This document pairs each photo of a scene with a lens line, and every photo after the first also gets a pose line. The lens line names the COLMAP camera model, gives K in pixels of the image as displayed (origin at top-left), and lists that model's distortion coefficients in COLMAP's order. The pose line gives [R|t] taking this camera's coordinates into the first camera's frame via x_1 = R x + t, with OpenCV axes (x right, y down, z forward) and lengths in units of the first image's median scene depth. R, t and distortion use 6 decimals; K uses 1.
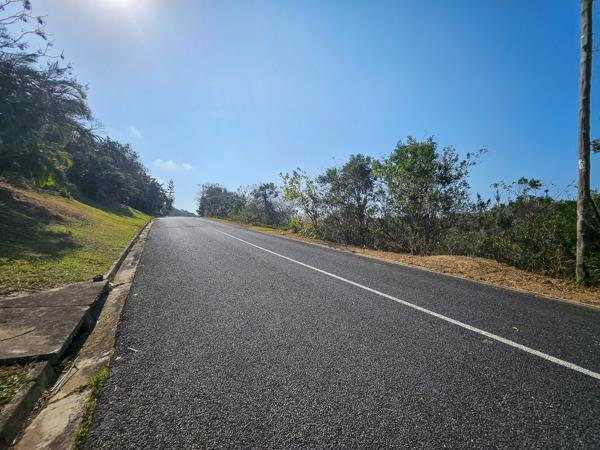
lens RADIAL K [[237.9, 0, 301.7], [0, 237.9, 221.4], [0, 0, 1]] dist [-0.006513, 0.000300]
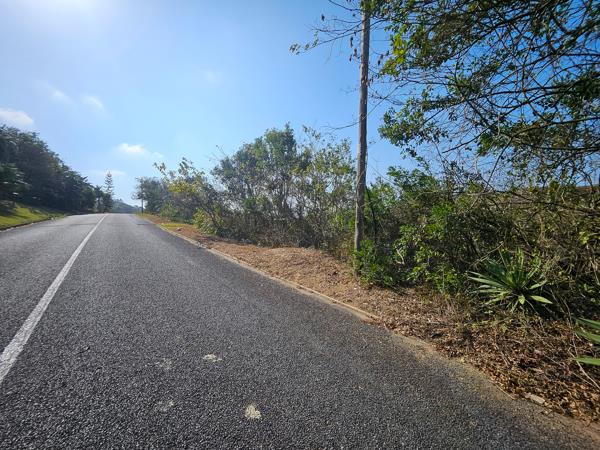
lens RADIAL K [[237.9, 0, 301.7], [0, 237.9, 221.4], [0, 0, 1]] dist [-0.006513, 0.000300]
pose [[0.995321, -0.022542, 0.093957, 0.209746], [0.020190, 0.999460, 0.025906, 0.004391], [-0.094491, -0.023888, 0.995239, 0.017507]]
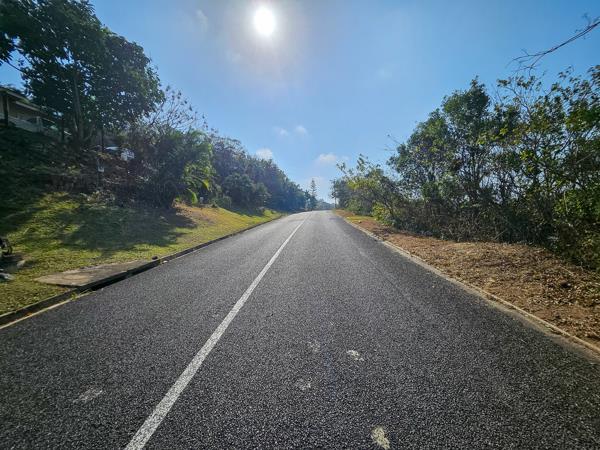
lens RADIAL K [[237.9, 0, 301.7], [0, 237.9, 221.4], [0, 0, 1]] dist [-0.006513, 0.000300]
pose [[0.790517, -0.054390, -0.610020, 0.227773], [0.083736, 0.996294, 0.019681, 0.006018], [0.606689, -0.066639, 0.792141, 0.035895]]
